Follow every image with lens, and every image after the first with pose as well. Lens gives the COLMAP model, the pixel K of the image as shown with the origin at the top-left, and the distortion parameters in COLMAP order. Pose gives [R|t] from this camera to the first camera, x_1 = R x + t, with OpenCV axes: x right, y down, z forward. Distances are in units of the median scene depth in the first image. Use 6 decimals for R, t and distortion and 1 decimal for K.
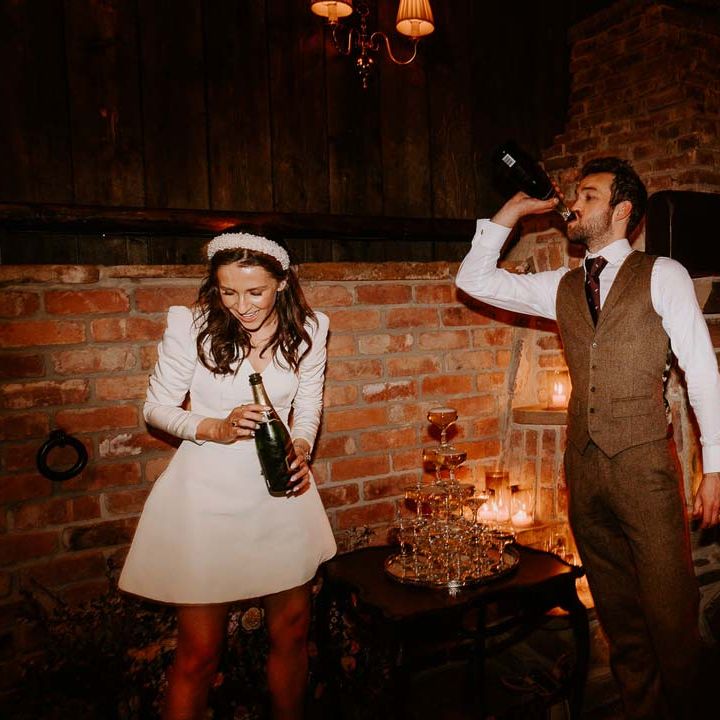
lens RADIAL K [[748.4, 0, 521.8], [0, 748.4, 360.0], [0, 0, 1]] dist [-0.043478, 0.008103]
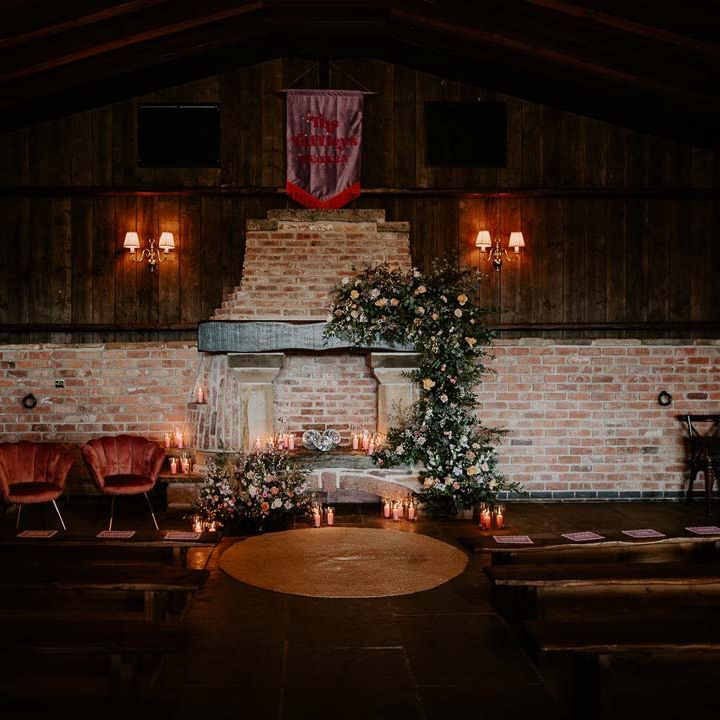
lens RADIAL K [[763.8, 0, 318.1], [0, 763.8, 360.6], [0, 0, 1]] dist [-0.040023, 0.009908]
pose [[0.840864, 0.043994, -0.539456, 1.789511], [-0.061165, 0.998030, -0.013949, -0.066081], [0.537780, 0.044725, 0.841898, -0.924078]]
